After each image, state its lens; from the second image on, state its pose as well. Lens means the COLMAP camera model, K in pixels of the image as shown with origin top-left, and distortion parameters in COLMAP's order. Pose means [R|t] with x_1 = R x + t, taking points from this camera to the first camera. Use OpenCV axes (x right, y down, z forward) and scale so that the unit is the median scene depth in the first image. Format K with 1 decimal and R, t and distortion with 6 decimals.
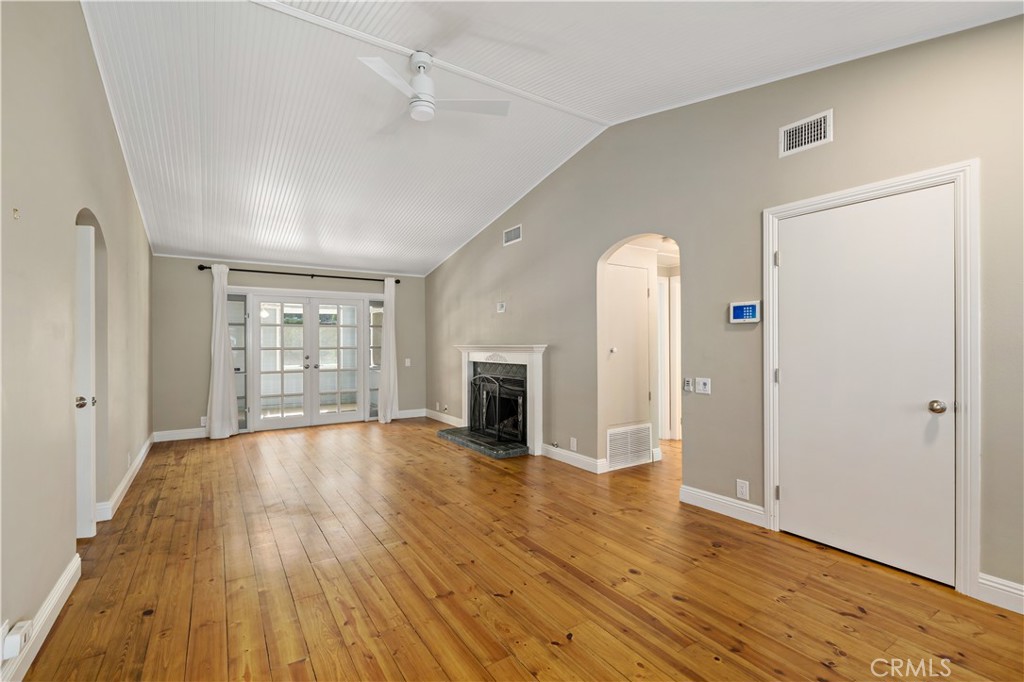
lens RADIAL K [[448.1, 0, 484.9], [0, 448.1, 344.3], [0, 0, 1]] dist [-0.002295, -0.000025]
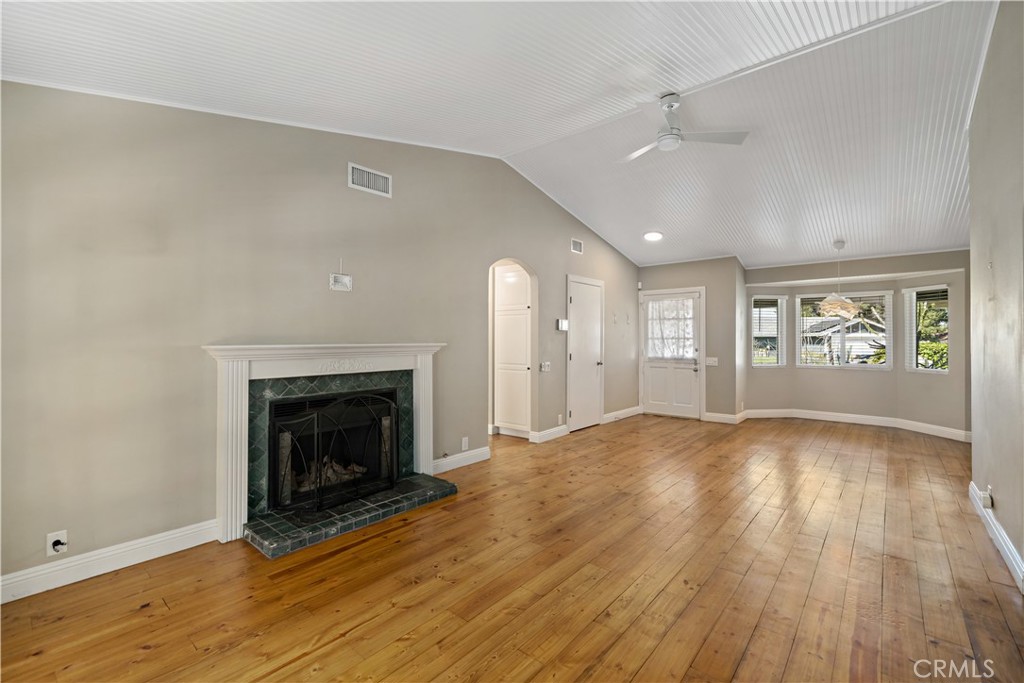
lens RADIAL K [[448.1, 0, 510.9], [0, 448.1, 341.1], [0, 0, 1]] dist [-0.002295, -0.000025]
pose [[-0.312448, 0.002534, 0.949932, -0.883739], [0.004178, 0.999990, -0.001293, -0.001056], [-0.949926, 0.003565, -0.312455, 1.390300]]
